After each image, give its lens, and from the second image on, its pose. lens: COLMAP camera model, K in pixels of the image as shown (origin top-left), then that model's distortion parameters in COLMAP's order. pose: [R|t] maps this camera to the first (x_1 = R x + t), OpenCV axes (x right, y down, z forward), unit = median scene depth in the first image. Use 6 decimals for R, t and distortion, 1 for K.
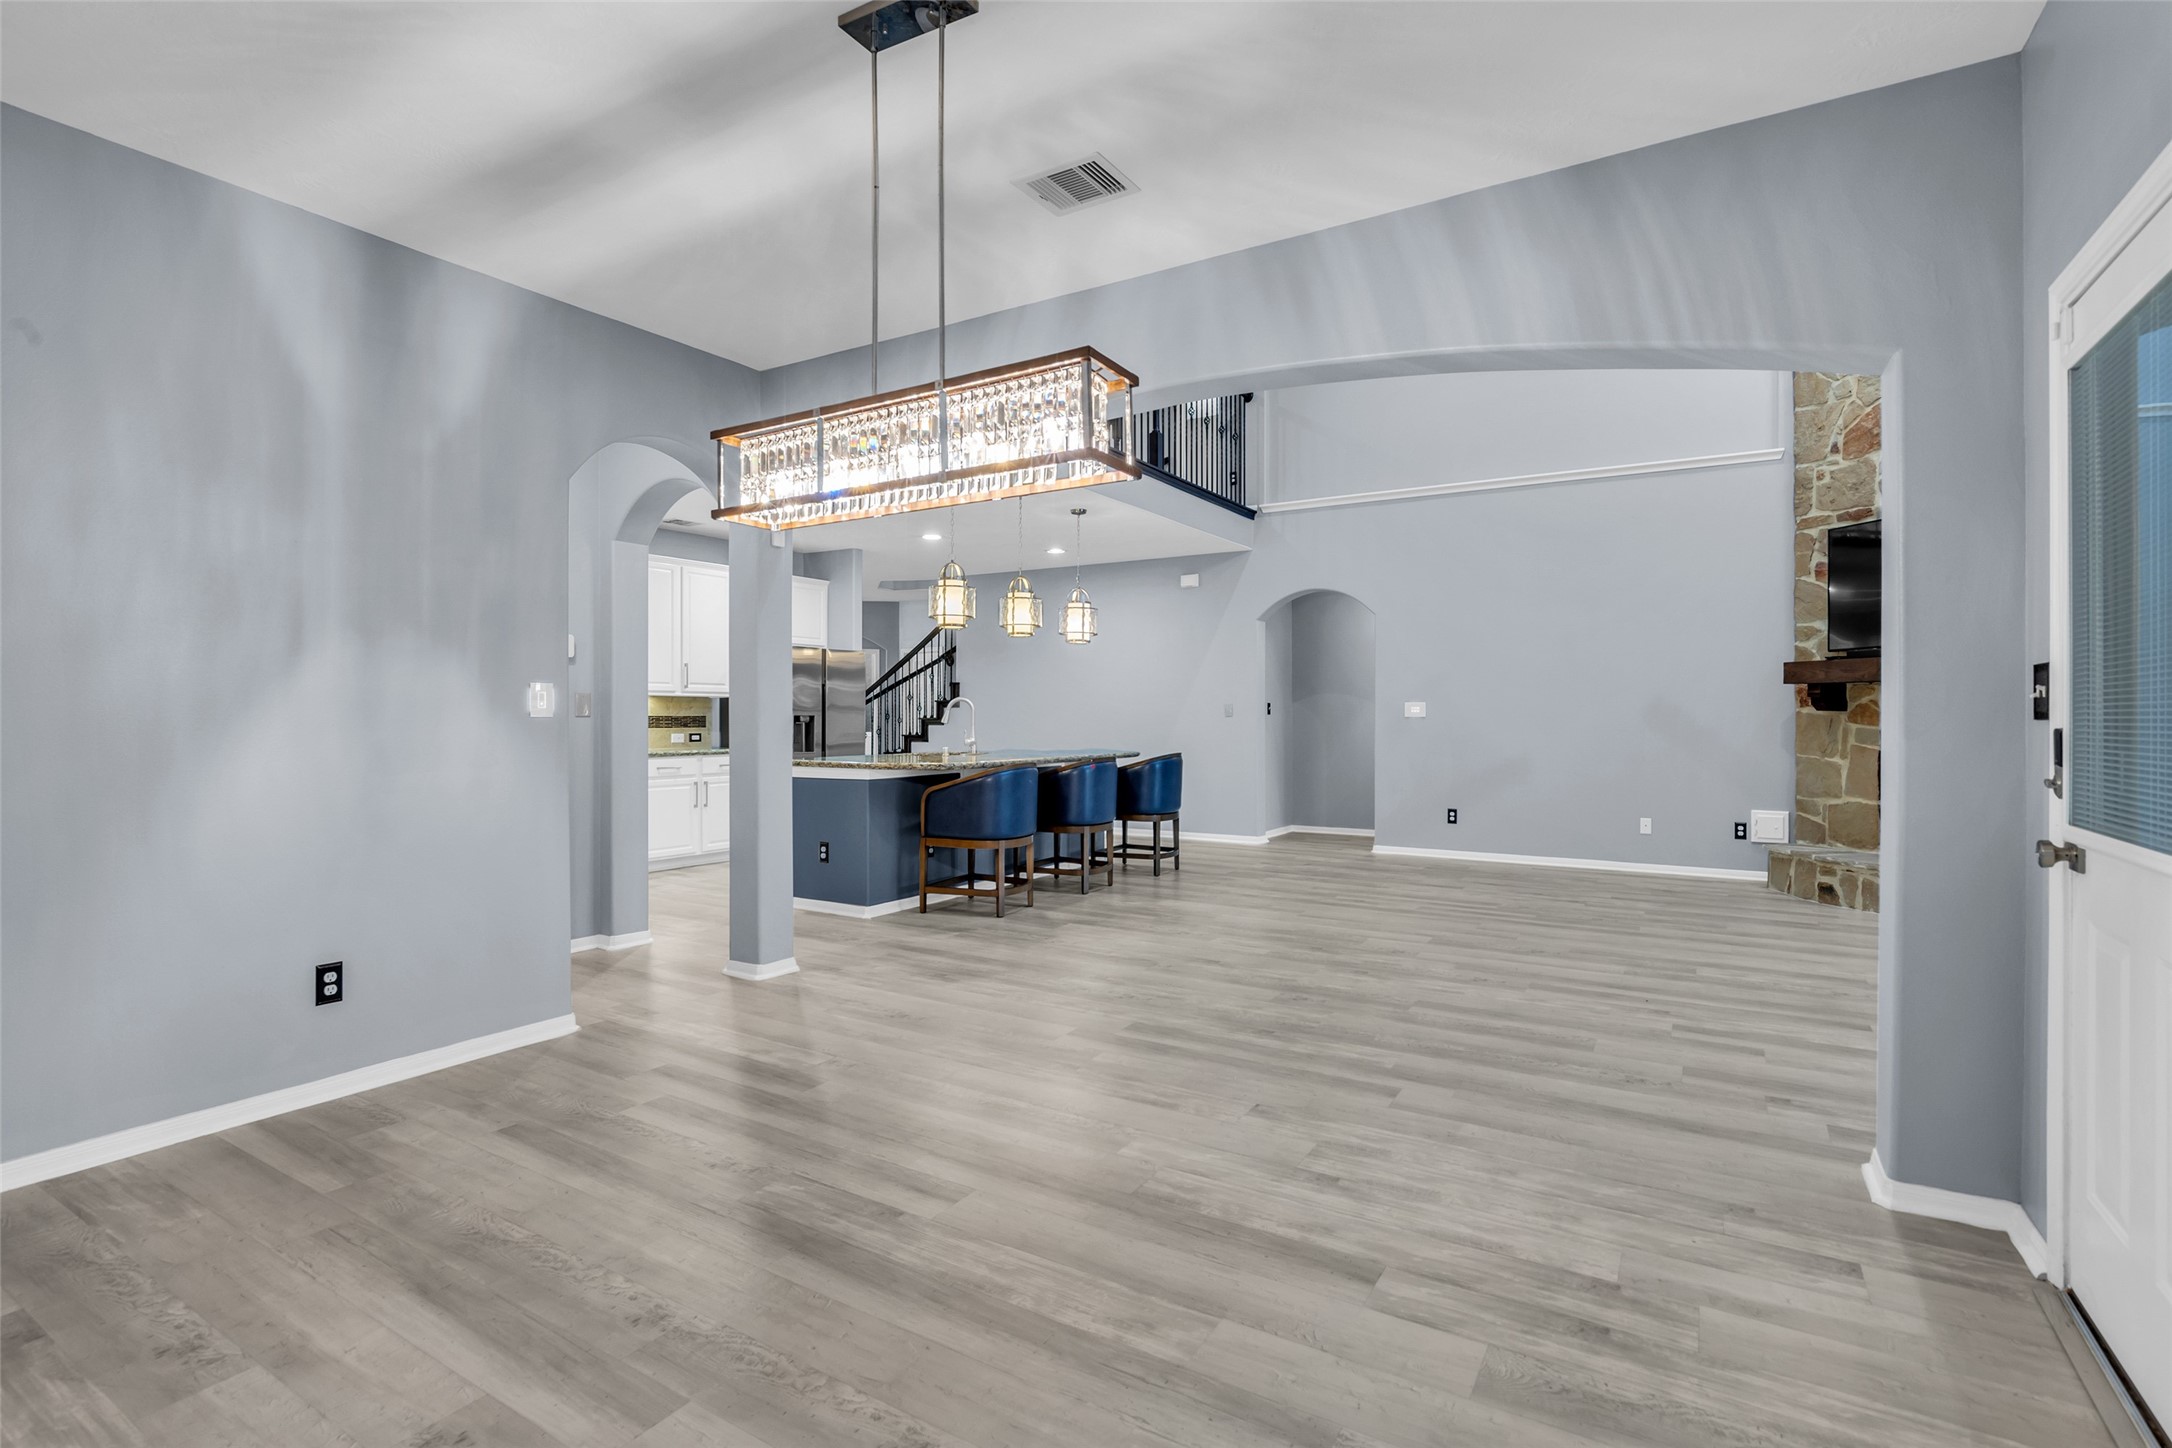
lens RADIAL K [[1017.3, 0, 1087.1], [0, 1017.3, 726.9], [0, 0, 1]] dist [-0.003367, -0.000318]
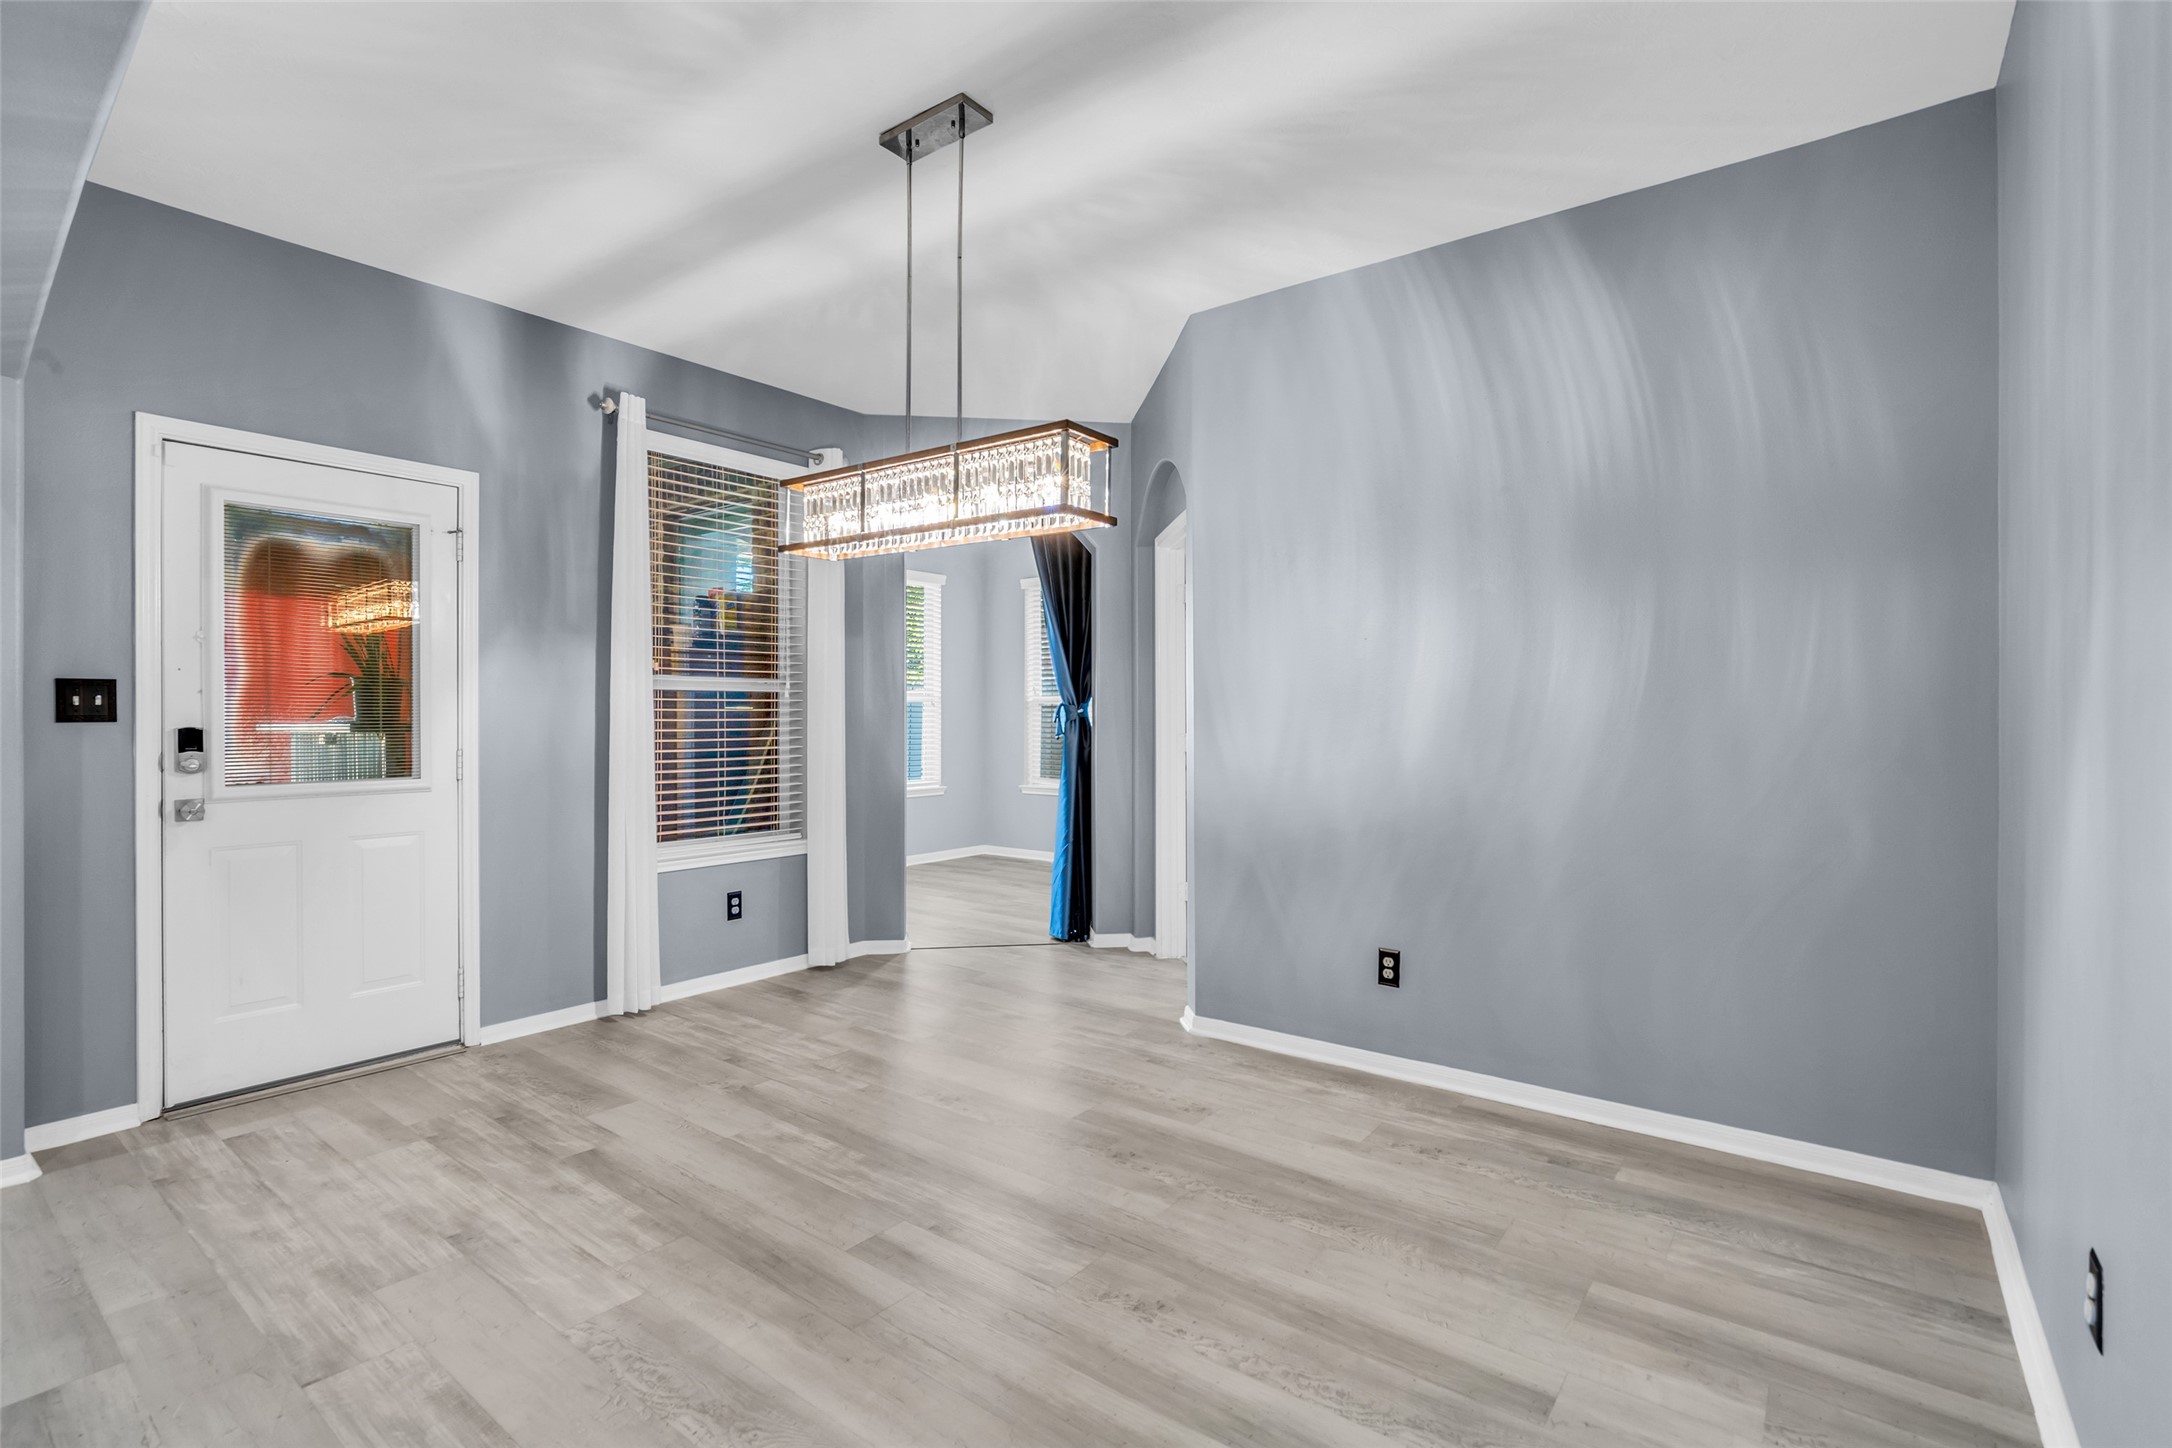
lens RADIAL K [[1017.3, 0, 1087.1], [0, 1017.3, 726.9], [0, 0, 1]] dist [-0.003367, -0.000318]
pose [[-0.993731, -0.000548, 0.111800, -0.461942], [0.001900, 0.999761, 0.021784, -0.025457], [-0.111785, 0.021860, -0.993492, 2.041881]]
